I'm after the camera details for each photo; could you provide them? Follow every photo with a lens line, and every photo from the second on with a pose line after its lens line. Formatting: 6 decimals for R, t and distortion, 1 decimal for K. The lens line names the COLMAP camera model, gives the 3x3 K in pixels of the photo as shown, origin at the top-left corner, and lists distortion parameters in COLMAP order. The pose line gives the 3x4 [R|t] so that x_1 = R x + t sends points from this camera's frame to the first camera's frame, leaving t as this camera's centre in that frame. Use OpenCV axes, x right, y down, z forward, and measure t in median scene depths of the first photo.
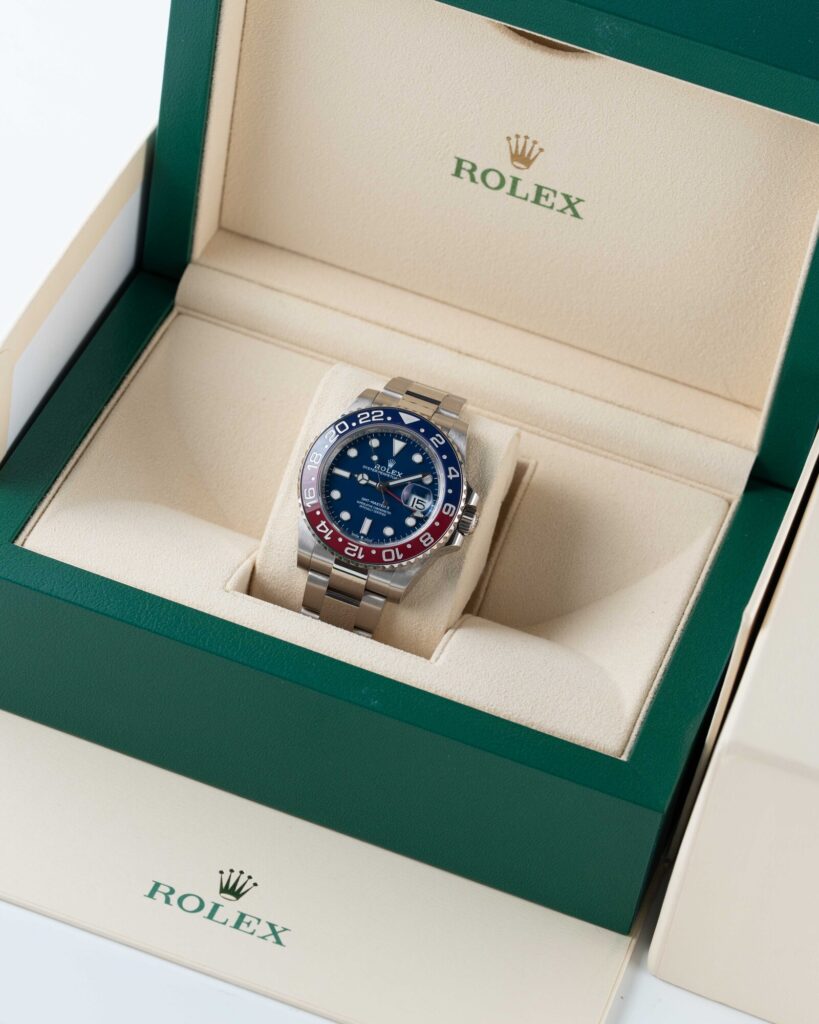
lens RADIAL K [[4833.3, 0, 410.0], [0, 4833.3, 513.0], [0, 0, 1]] dist [0.025848, 0.000000]
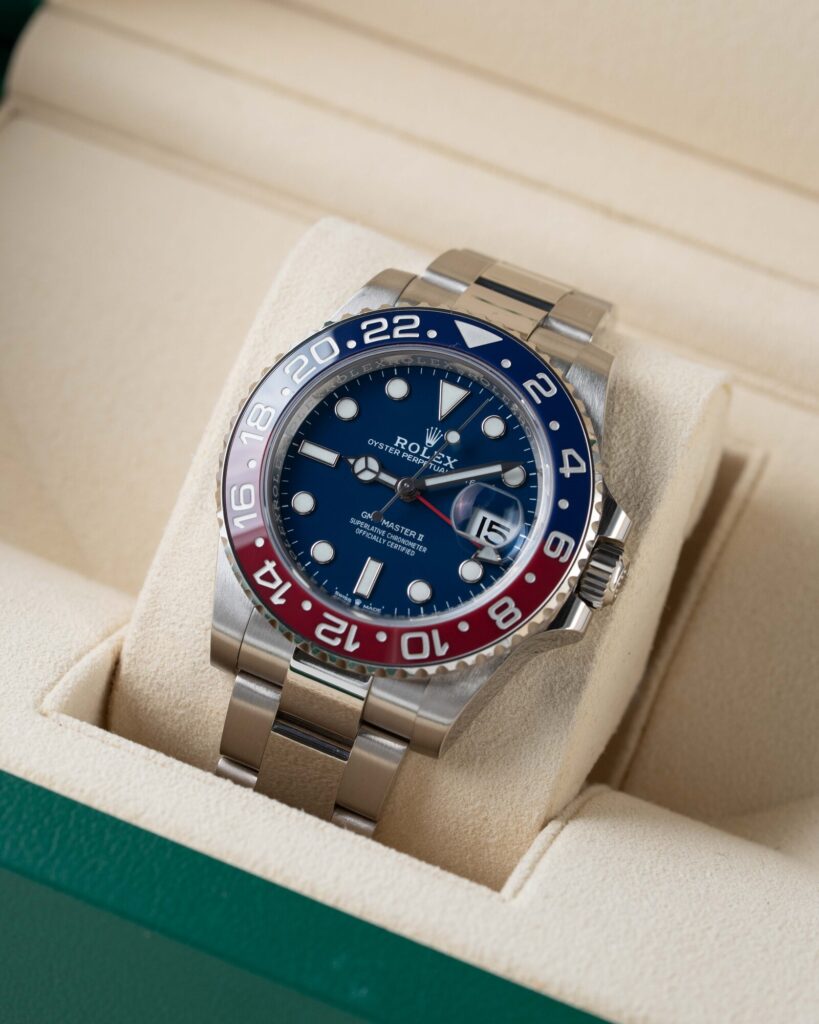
lens RADIAL K [[4833.3, 0, 404.2], [0, 4833.3, 512.6], [0, 0, 1]] dist [0.025848, 0.000000]
pose [[0.998002, 0.037561, -0.050803, 0.016018], [-0.038494, 0.999106, -0.017505, 0.004398], [0.050100, 0.019425, 0.998555, 0.561863]]
